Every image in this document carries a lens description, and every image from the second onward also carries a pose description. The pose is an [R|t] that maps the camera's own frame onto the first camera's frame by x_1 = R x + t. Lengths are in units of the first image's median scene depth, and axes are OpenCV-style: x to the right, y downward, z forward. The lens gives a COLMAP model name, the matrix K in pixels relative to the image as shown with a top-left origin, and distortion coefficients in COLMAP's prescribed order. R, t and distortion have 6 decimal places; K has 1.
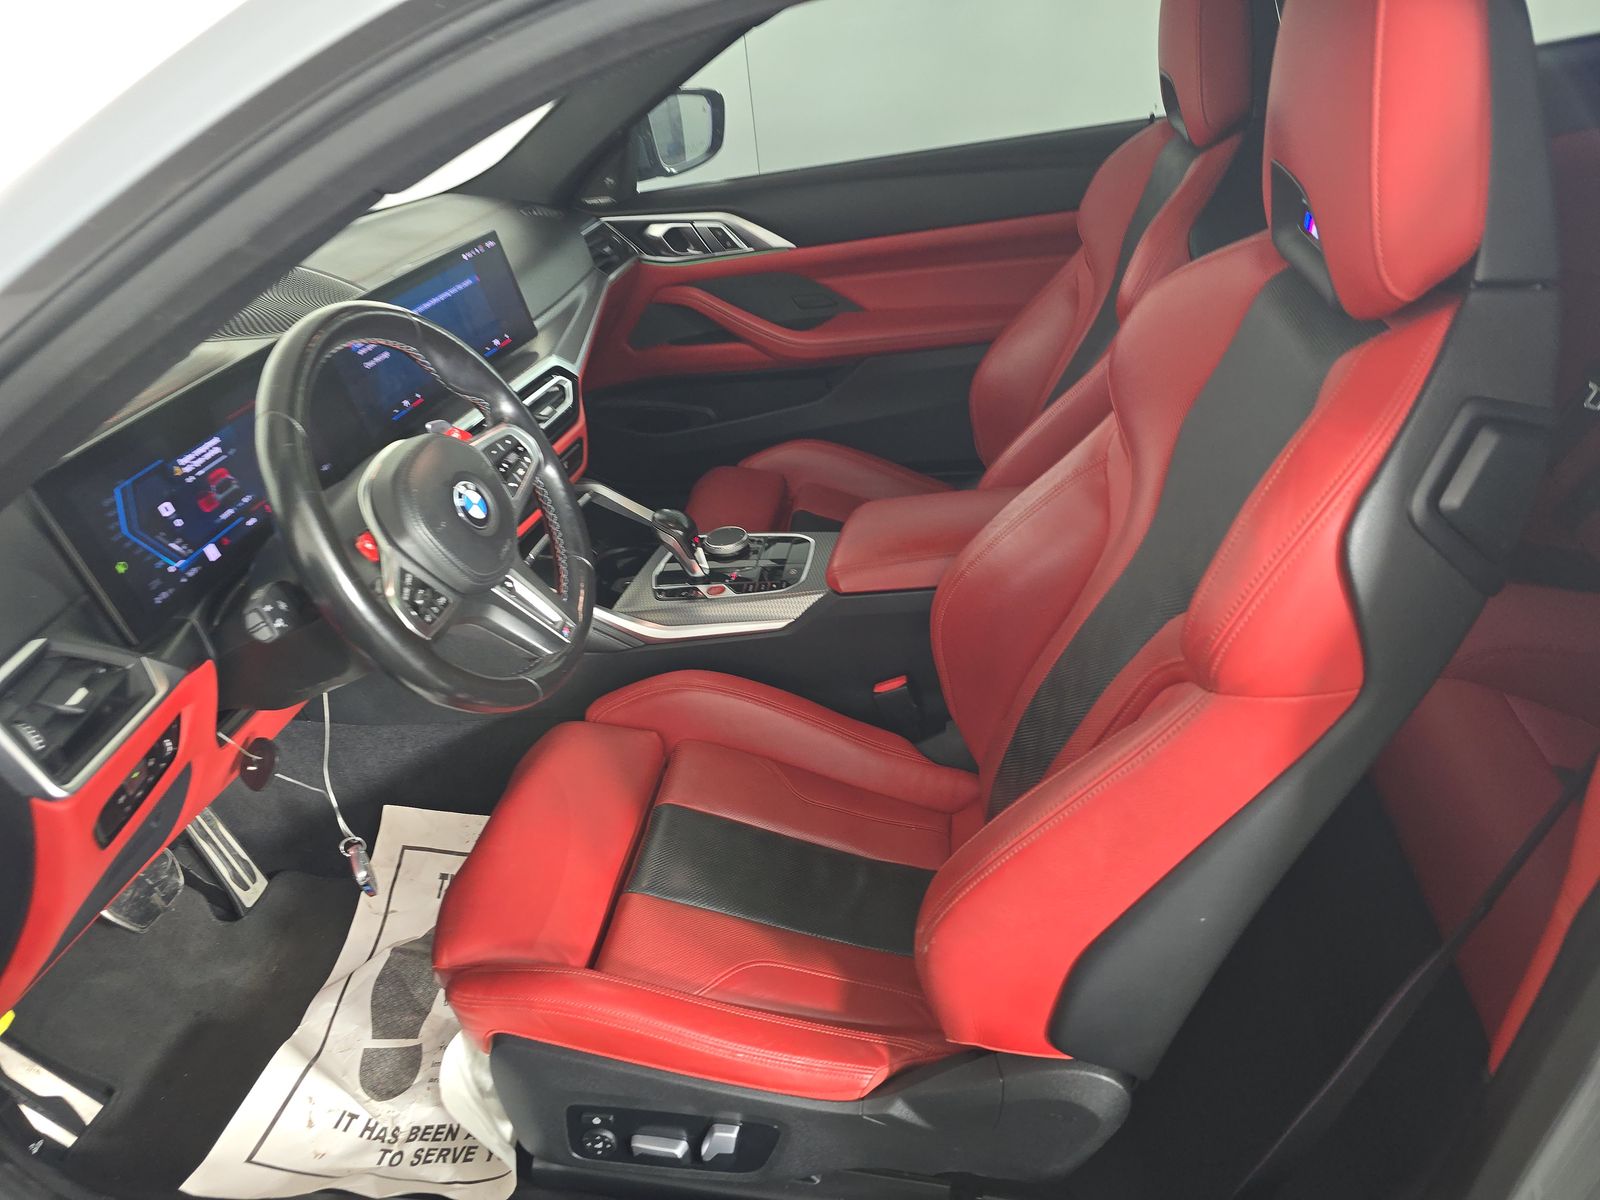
lens RADIAL K [[1067.4, 0, 800.0], [0, 1067.4, 600.0], [0, 0, 1]] dist [0.081582, -0.081813]
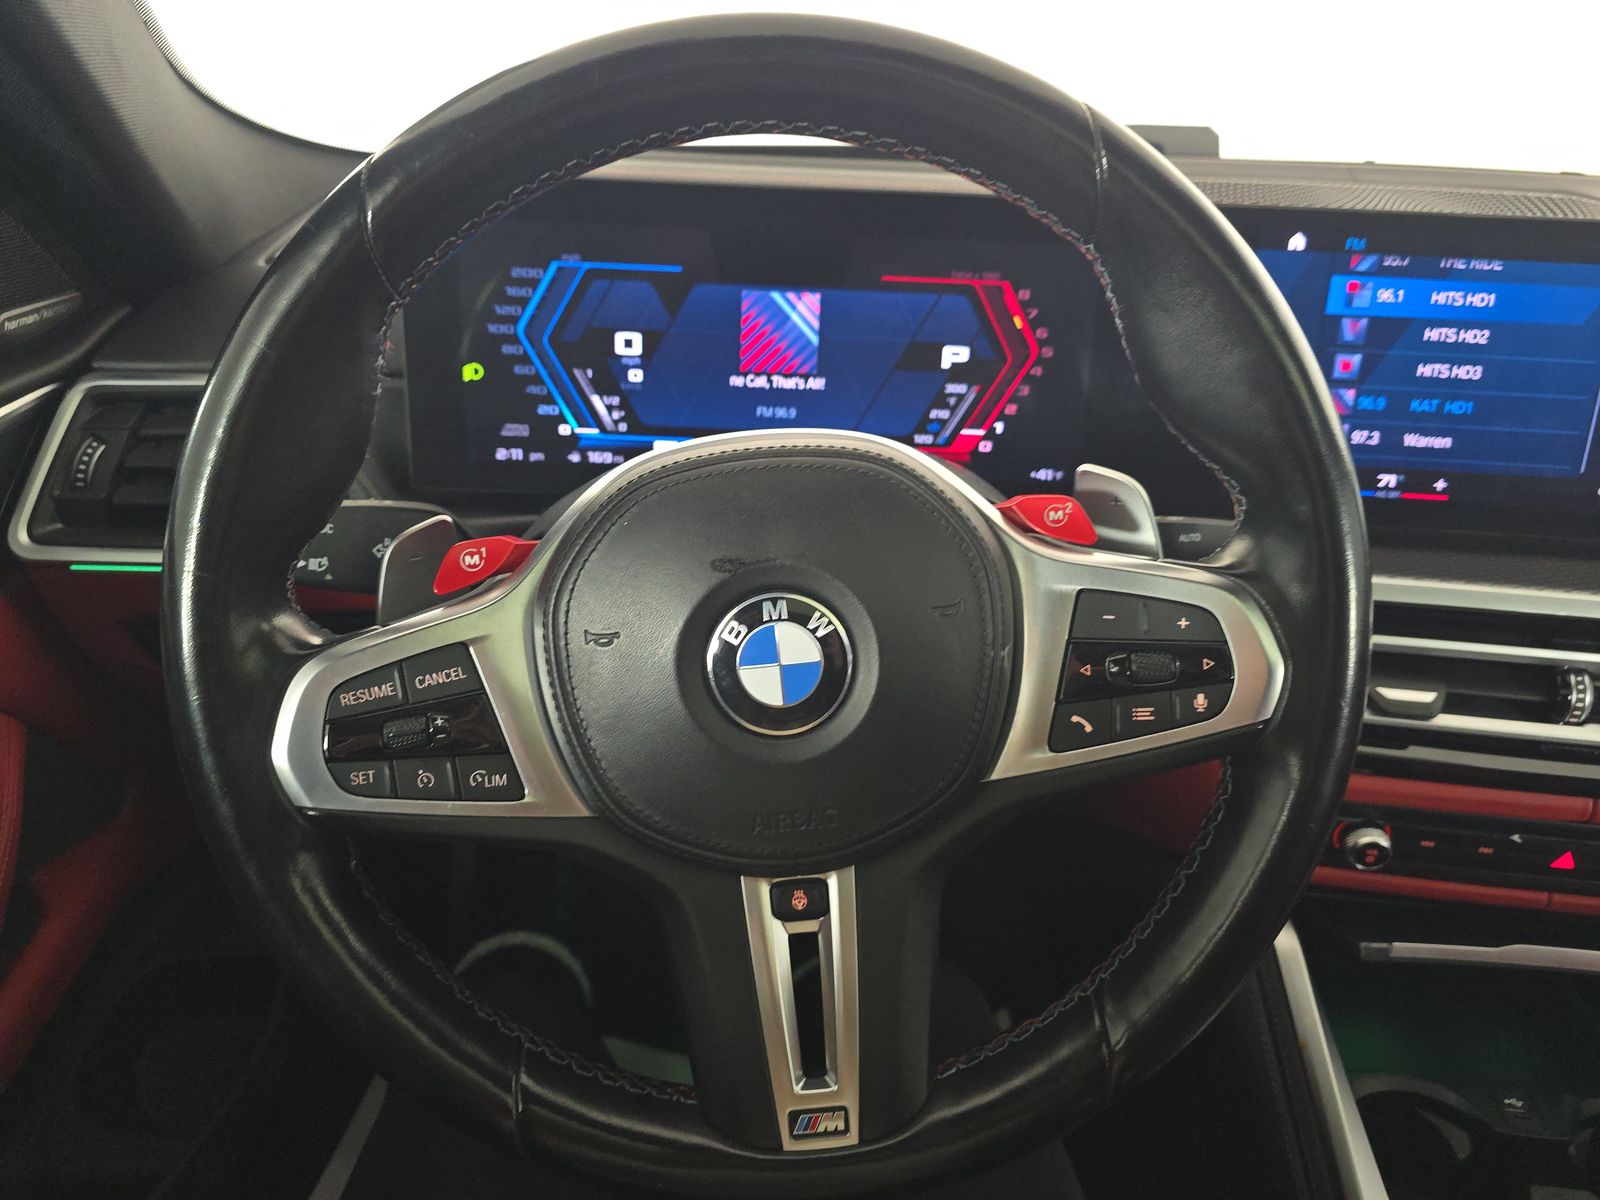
lens RADIAL K [[1067.4, 0, 800.0], [0, 1067.4, 600.0], [0, 0, 1]] dist [0.081582, -0.081813]
pose [[0.175820, 0.552171, -0.814981, -0.024839], [-0.552747, 0.740427, 0.382412, -0.147431], [0.814591, 0.383243, 0.435393, 0.526962]]
